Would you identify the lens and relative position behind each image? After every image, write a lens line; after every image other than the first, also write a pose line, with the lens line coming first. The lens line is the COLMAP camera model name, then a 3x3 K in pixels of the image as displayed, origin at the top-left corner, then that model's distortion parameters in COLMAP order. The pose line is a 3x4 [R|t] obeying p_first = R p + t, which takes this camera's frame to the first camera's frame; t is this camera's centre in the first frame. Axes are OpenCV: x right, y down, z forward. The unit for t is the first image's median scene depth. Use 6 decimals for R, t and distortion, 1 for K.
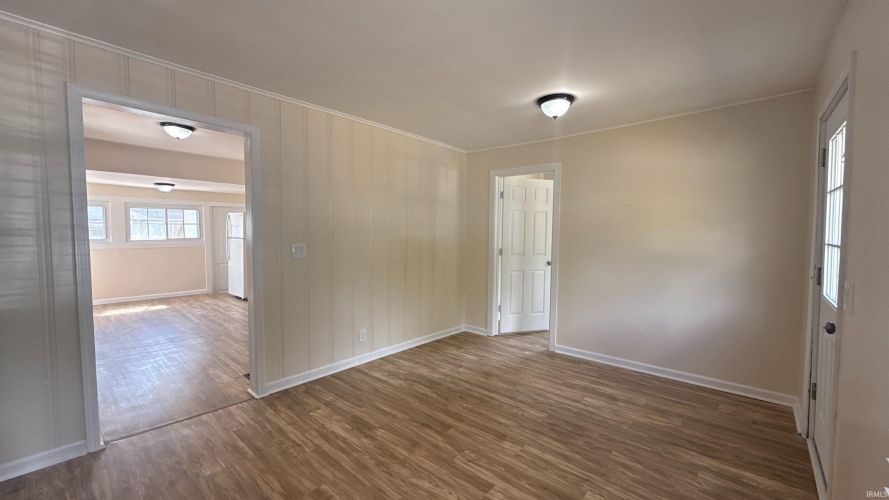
lens RADIAL K [[352.9, 0, 445.4], [0, 352.9, 248.5], [0, 0, 1]] dist [-0.000358, -0.000118]
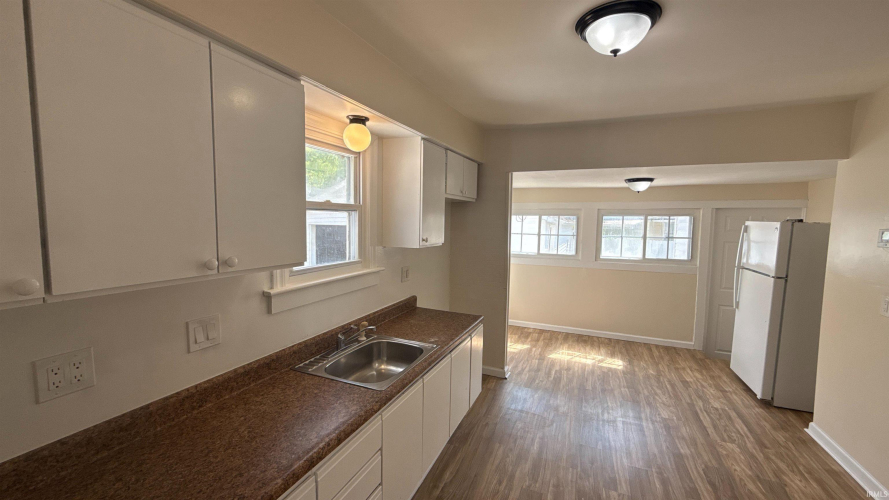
lens RADIAL K [[352.9, 0, 447.0], [0, 352.9, 249.7], [0, 0, 1]] dist [-0.000358, -0.000118]
pose [[0.309941, 0.077630, -0.947581, -0.232919], [-0.056578, 0.996401, 0.063124, -0.062052], [0.949071, 0.034048, 0.313218, 0.383787]]
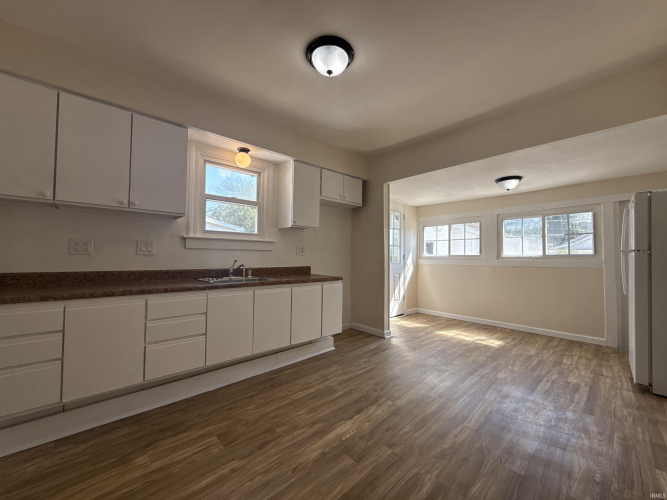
lens RADIAL K [[265.8, 0, 336.3], [0, 265.8, 249.1], [0, 0, 1]] dist [0.002210, 0.000002]
pose [[-0.108395, -0.038313, -0.993369, -0.165661], [-0.057185, 0.997843, -0.032245, 0.002757], [0.992462, 0.053311, -0.110352, 0.578872]]
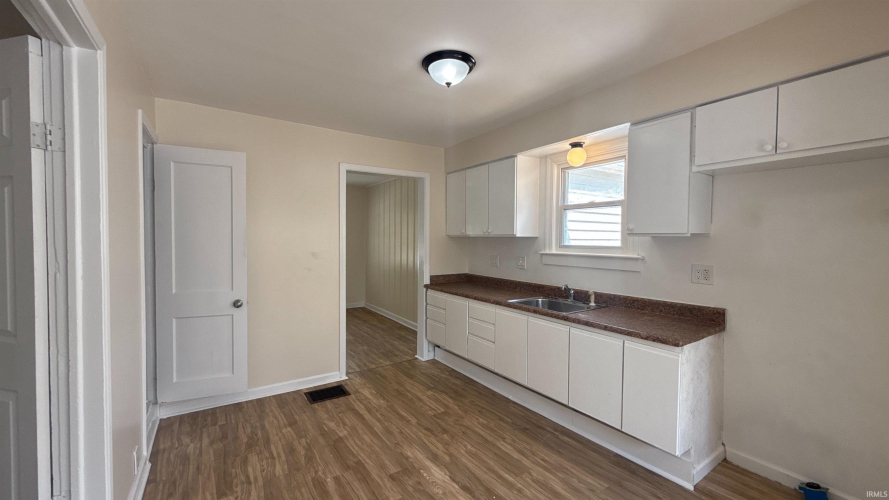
lens RADIAL K [[352.9, 0, 444.2], [0, 352.9, 250.4], [0, 0, 1]] dist [-0.000358, -0.000118]
pose [[-0.964997, -0.021653, 0.261366, -0.481035], [-0.001296, 0.996968, 0.077808, -0.053057], [-0.262258, 0.074745, -0.962099, 0.831385]]
